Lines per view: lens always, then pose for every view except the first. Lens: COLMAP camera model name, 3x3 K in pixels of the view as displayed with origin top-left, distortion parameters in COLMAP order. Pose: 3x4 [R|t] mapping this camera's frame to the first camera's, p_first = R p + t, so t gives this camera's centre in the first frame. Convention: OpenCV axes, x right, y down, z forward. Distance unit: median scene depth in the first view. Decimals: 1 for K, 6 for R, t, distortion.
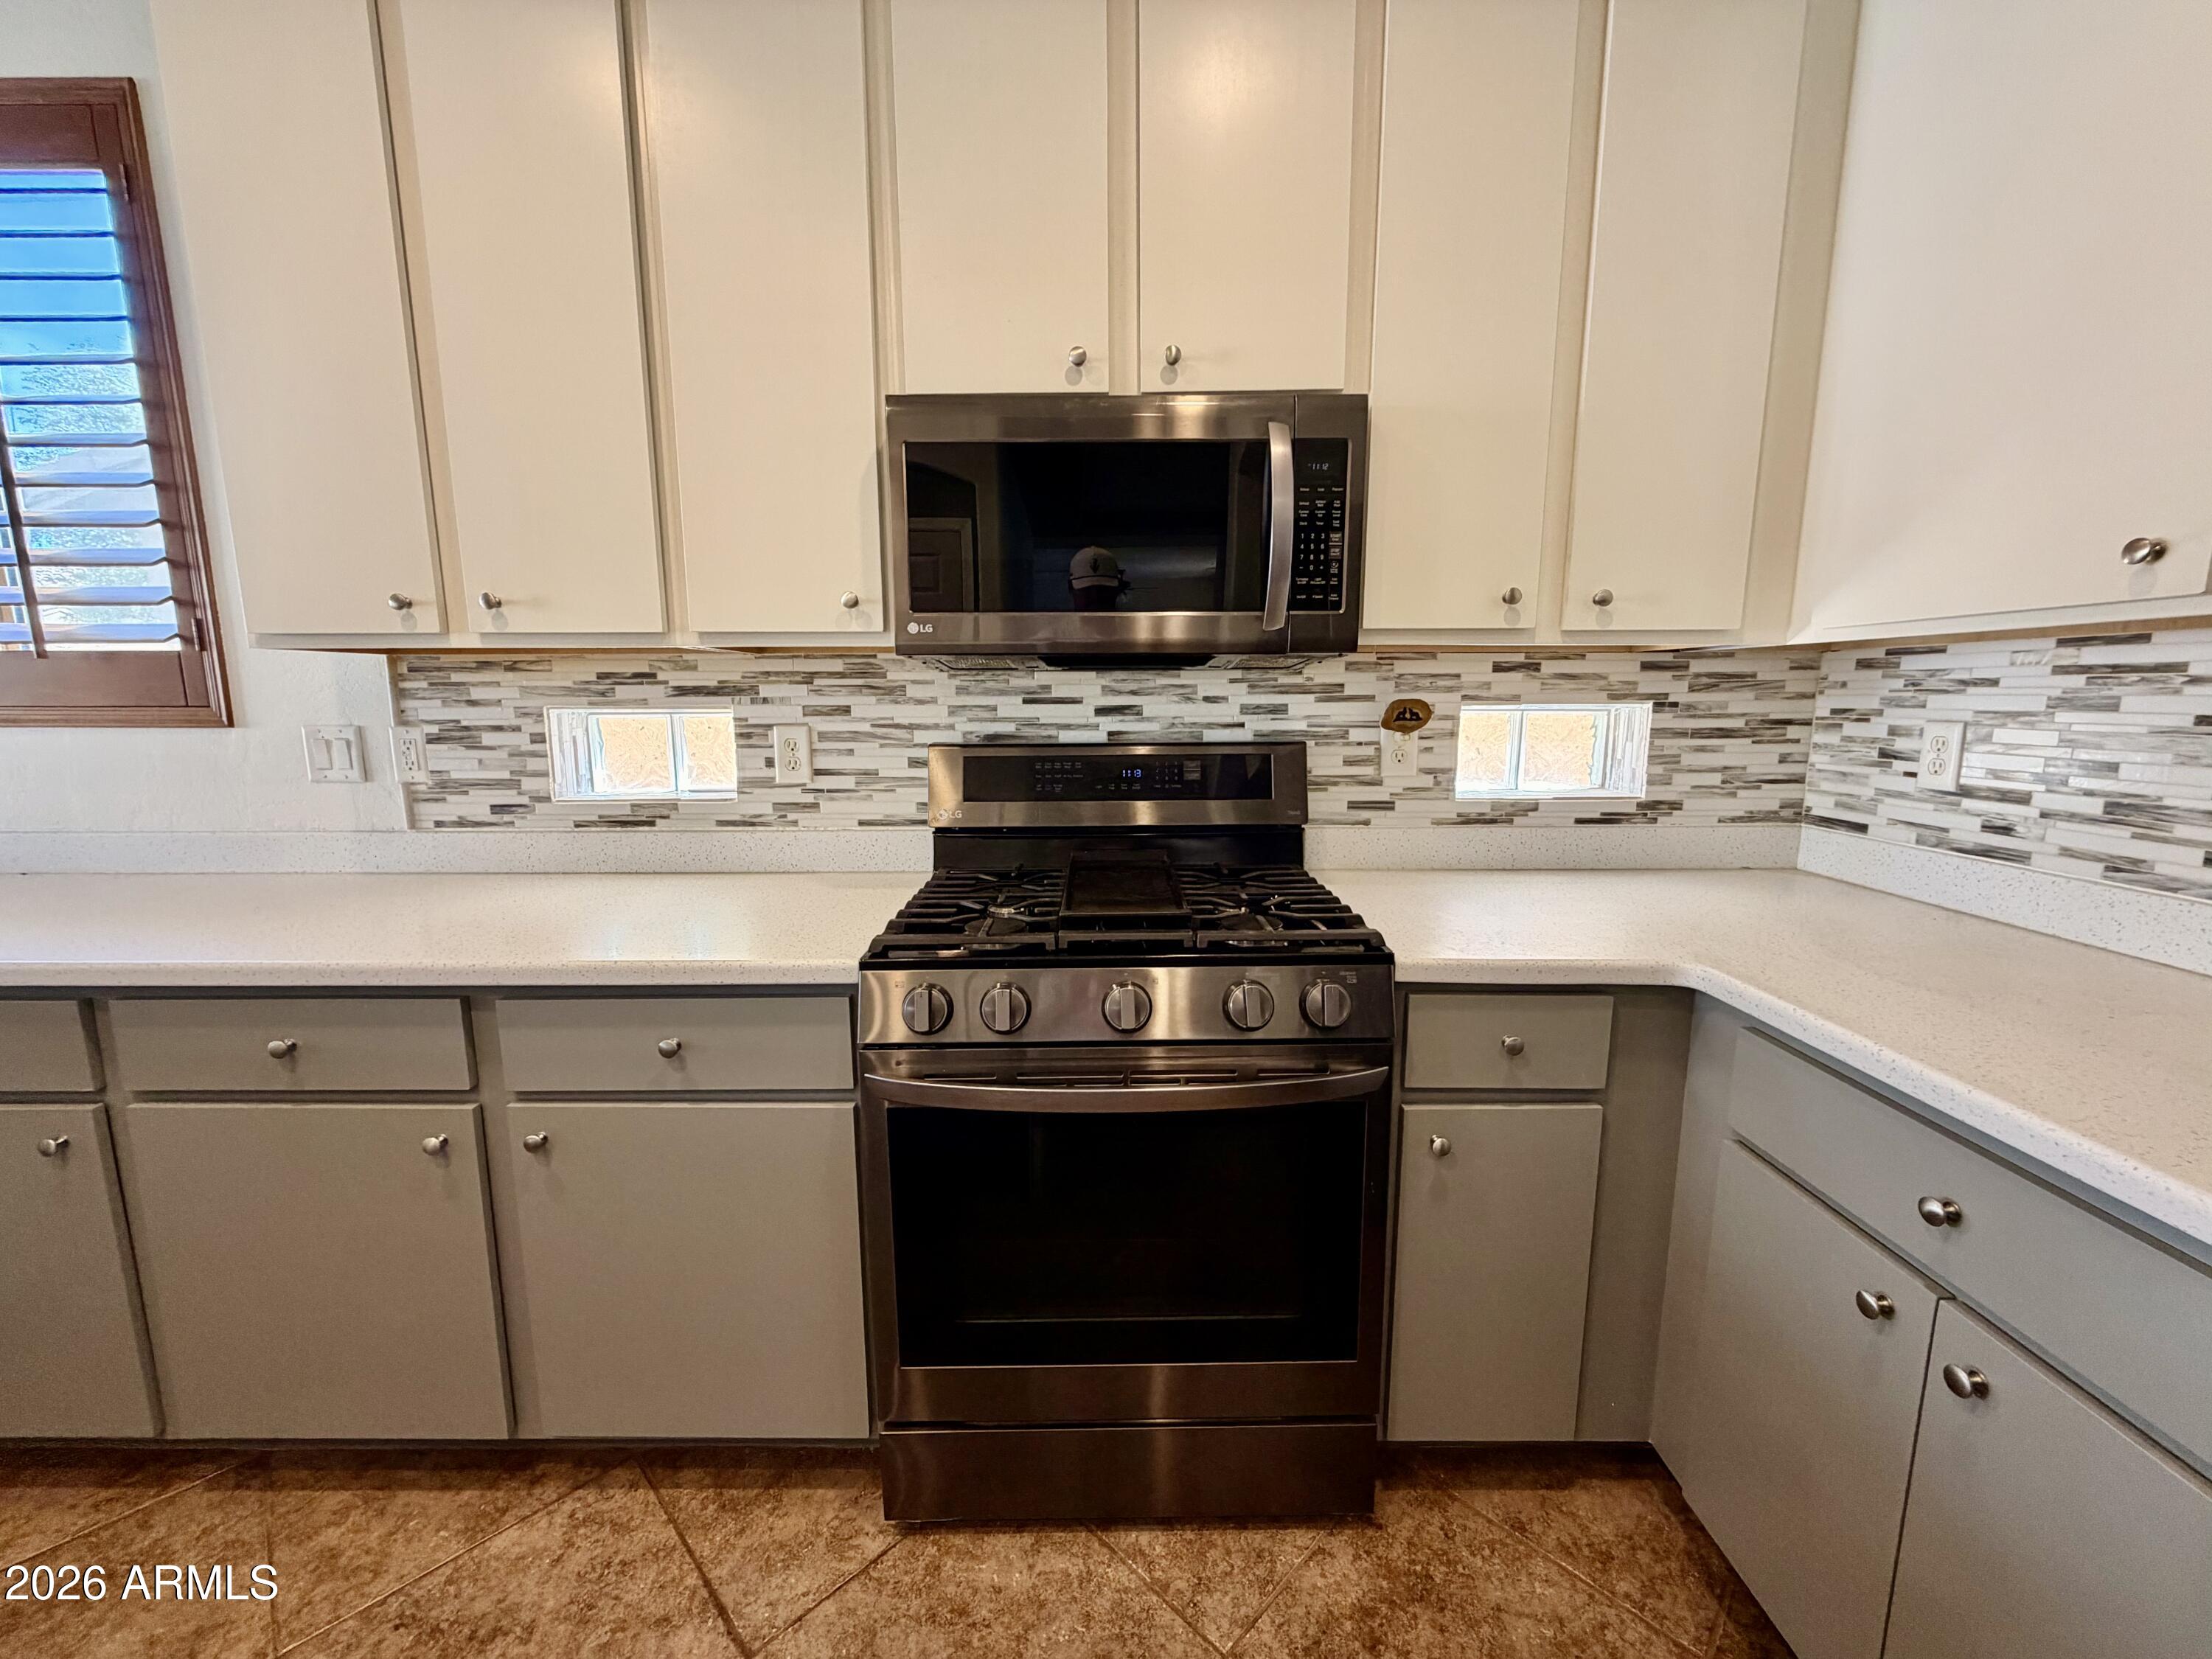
lens RADIAL K [[882.5, 0, 1103.9], [0, 882.5, 831.0], [0, 0, 1]] dist [0.002761, 0.000267]
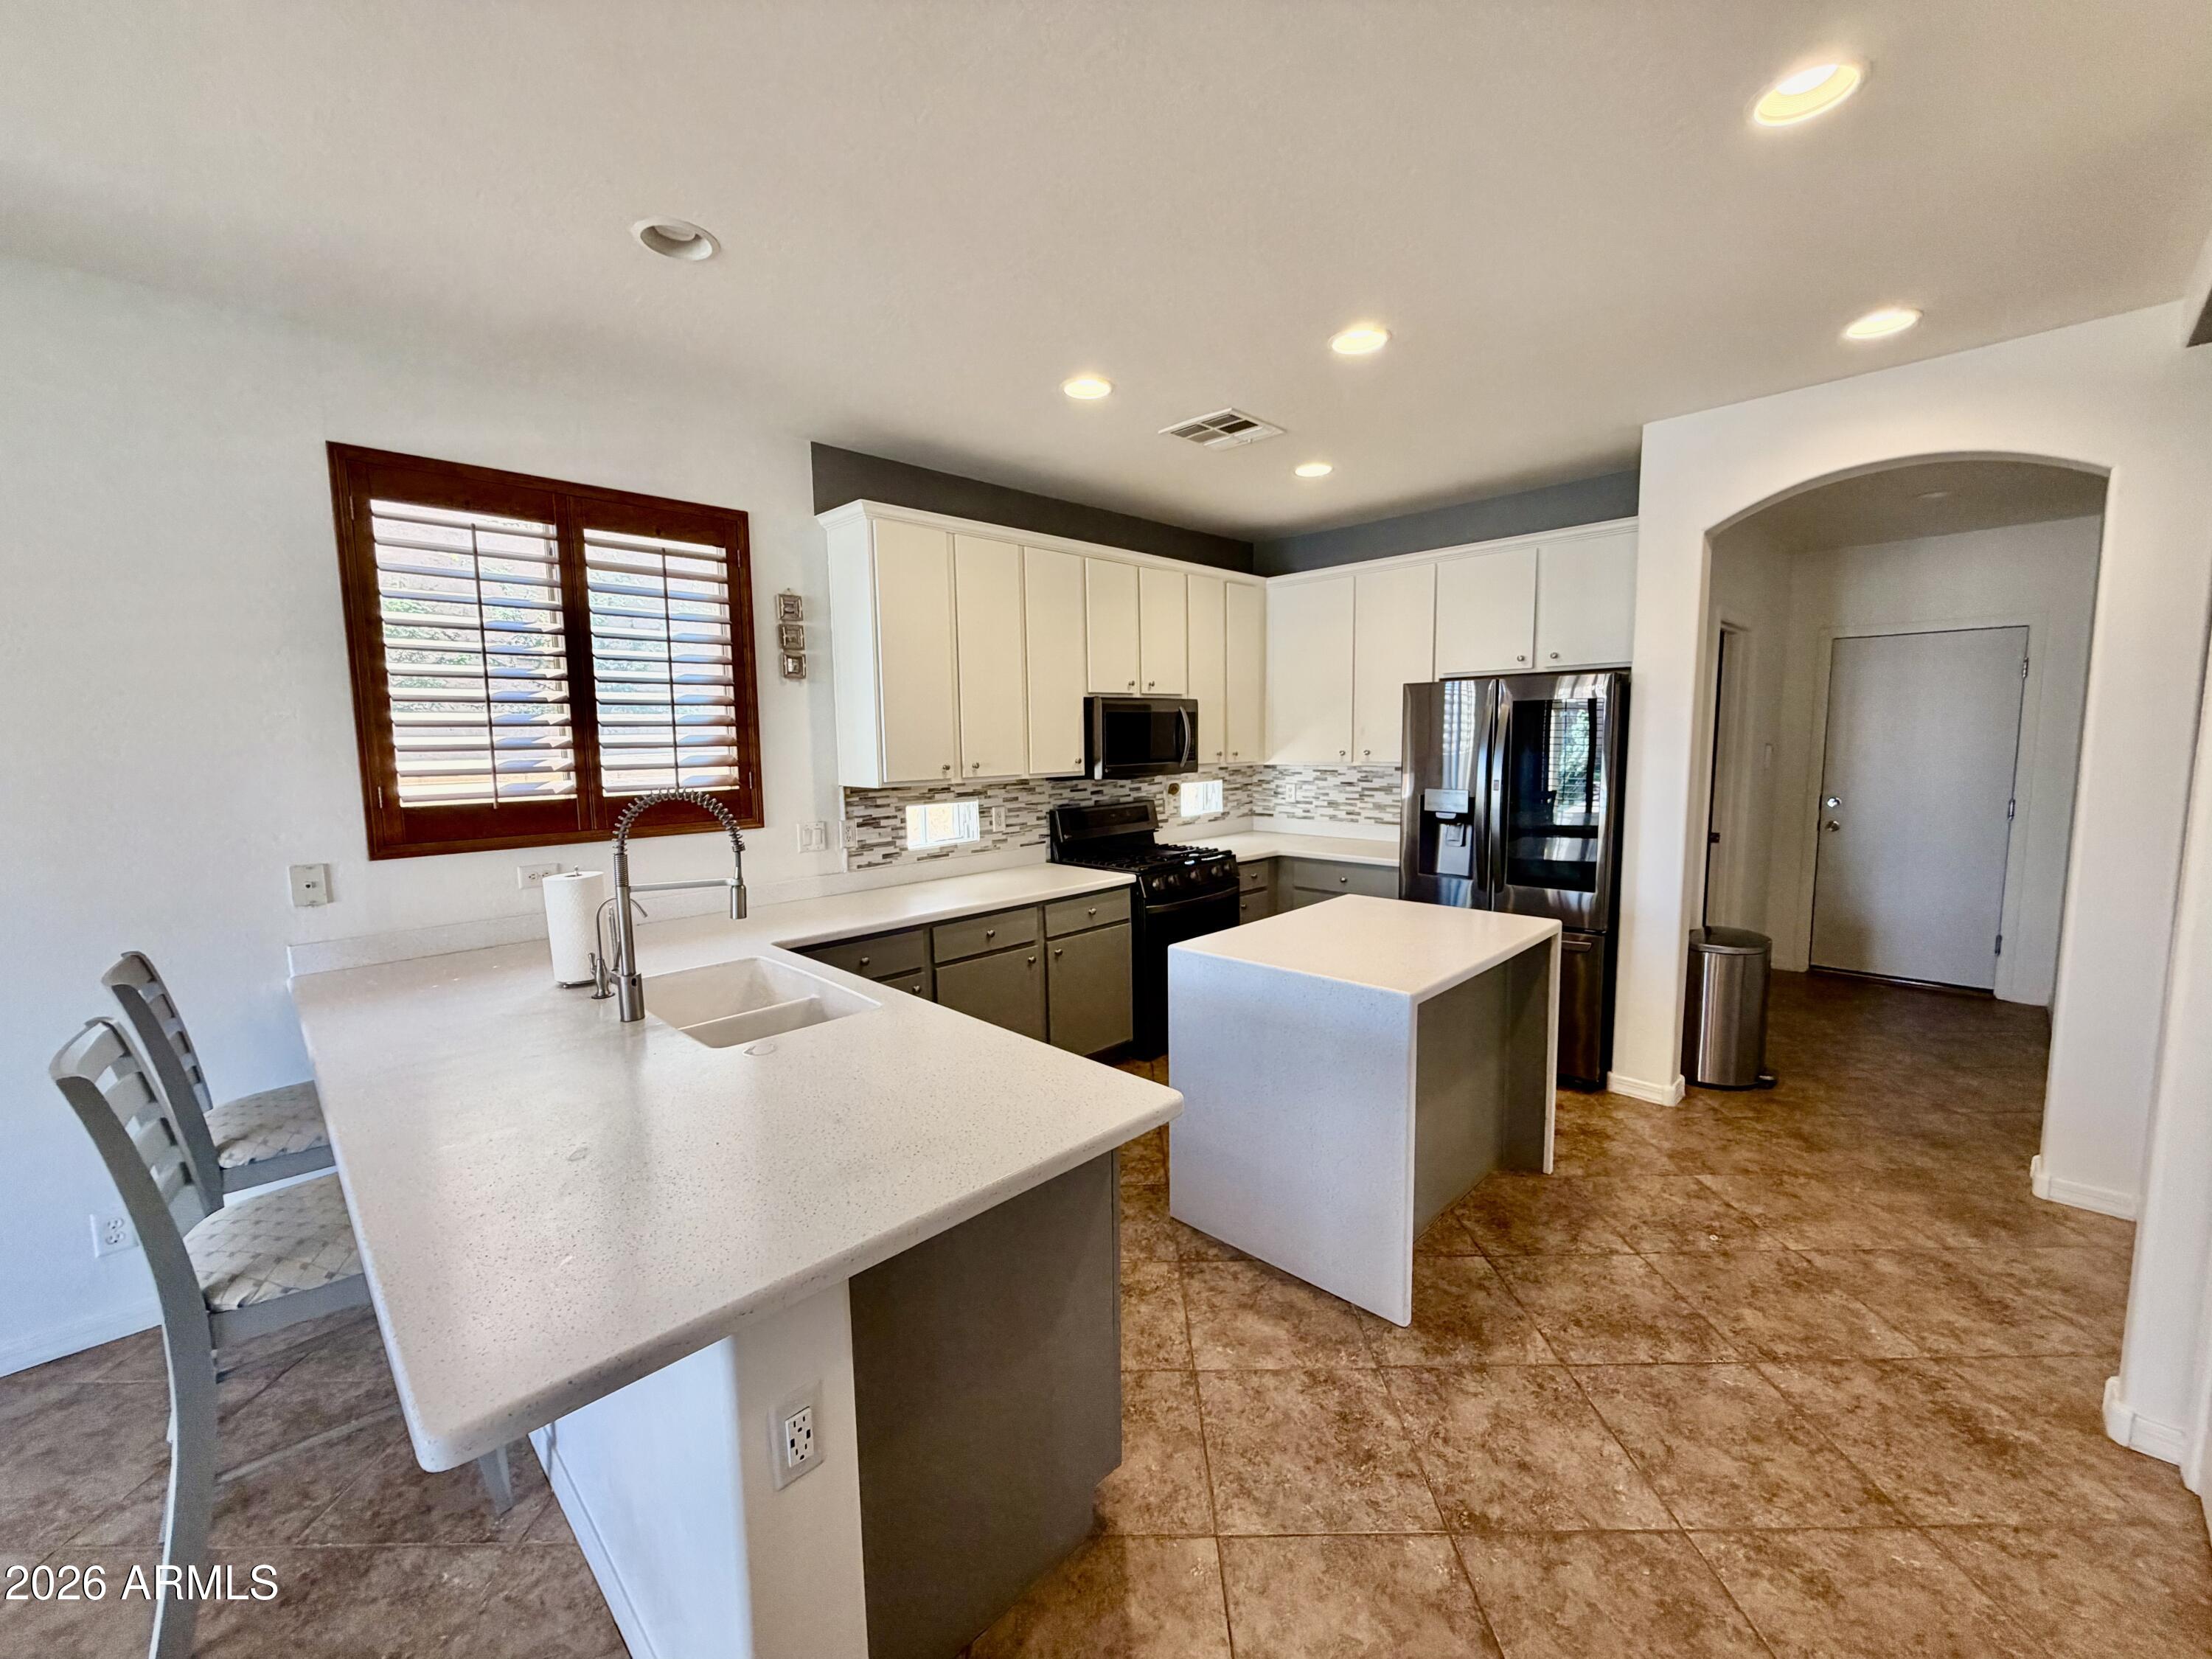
lens RADIAL K [[882.5, 0, 1108.5], [0, 882.5, 829.1], [0, 0, 1]] dist [0.002761, 0.000267]
pose [[0.697139, -0.085620, 0.711805, -1.827096], [0.123874, 0.992296, -0.001963, -0.019449], [-0.706153, 0.089542, 0.702375, -0.847808]]
